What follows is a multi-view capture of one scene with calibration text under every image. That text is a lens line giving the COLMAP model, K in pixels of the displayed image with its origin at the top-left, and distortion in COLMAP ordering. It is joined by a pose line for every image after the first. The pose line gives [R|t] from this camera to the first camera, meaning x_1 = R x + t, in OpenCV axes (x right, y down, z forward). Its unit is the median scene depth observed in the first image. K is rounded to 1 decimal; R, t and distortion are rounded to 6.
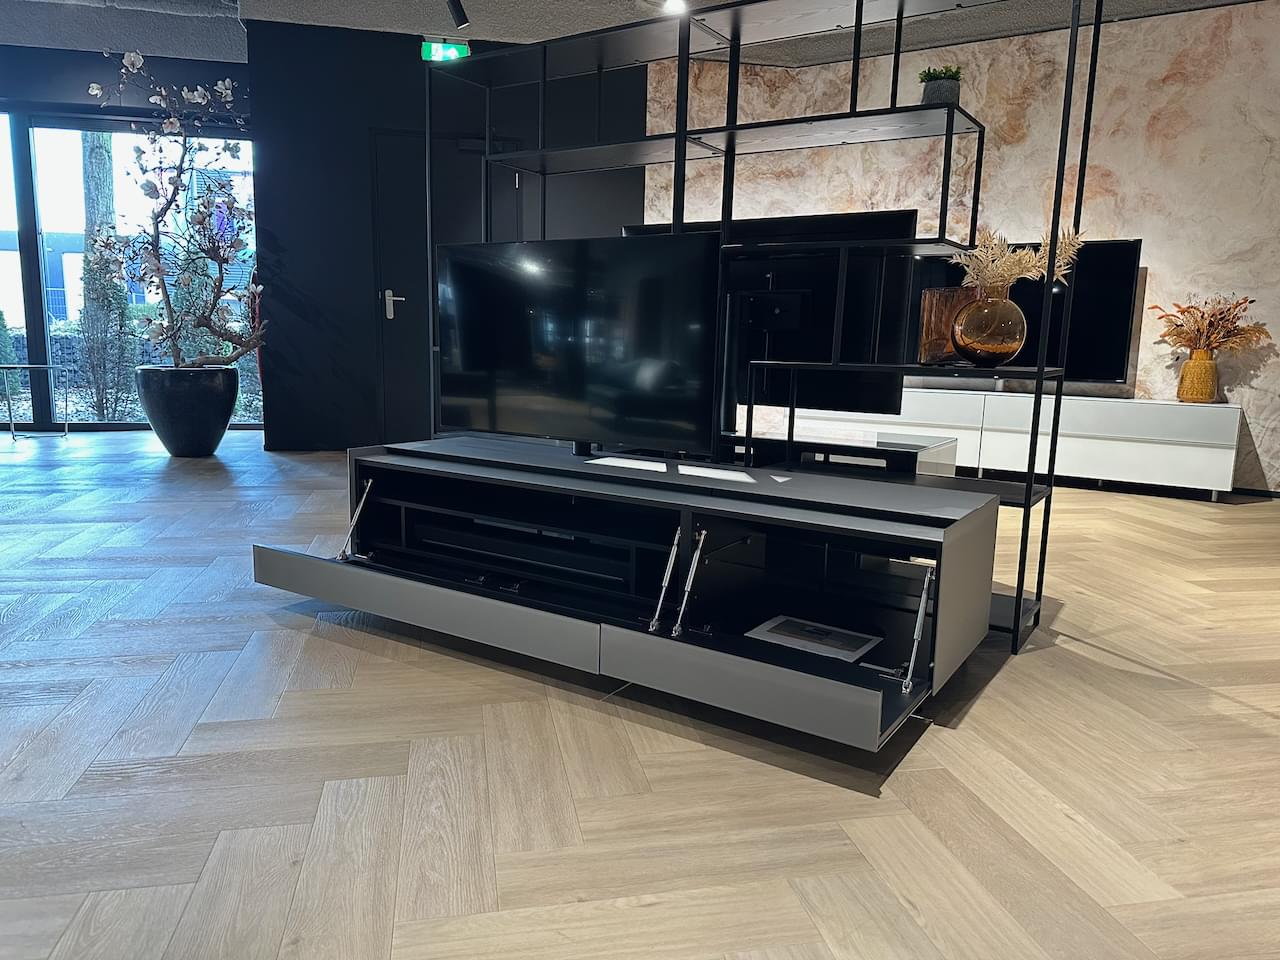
lens RADIAL K [[905.7, 0, 635.7], [0, 905.7, 480.9], [0, 0, 1]] dist [0.034752, -0.034560]
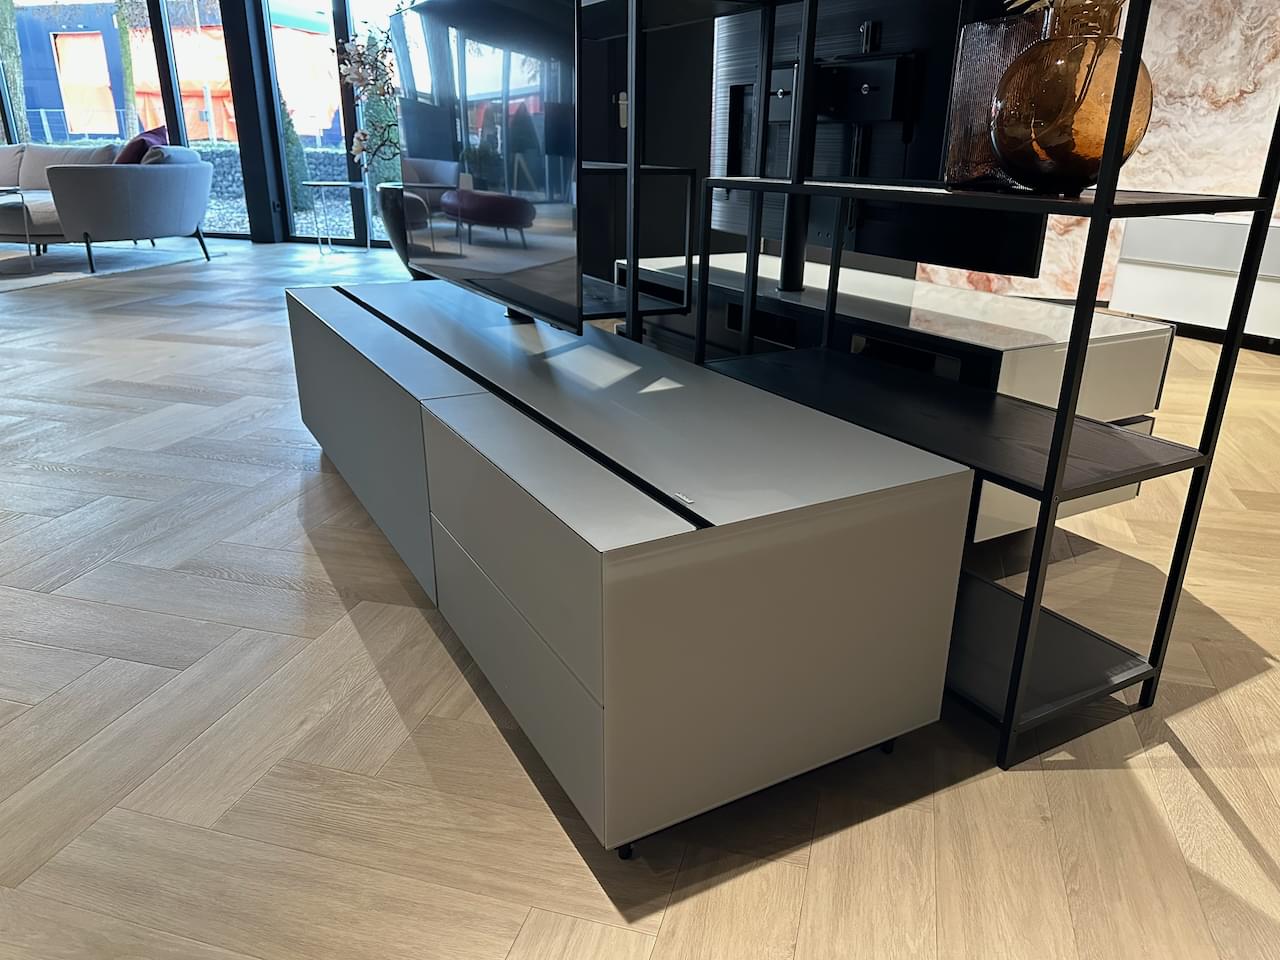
lens RADIAL K [[912.0, 0, 625.4], [0, 912.0, 485.0], [0, 0, 1]] dist [-0.008389, -0.001629]
pose [[0.880662, 0.151552, -0.448850, 0.199967], [-0.062027, 0.976180, 0.207905, -0.028946], [0.469667, -0.155253, 0.869086, 0.216531]]
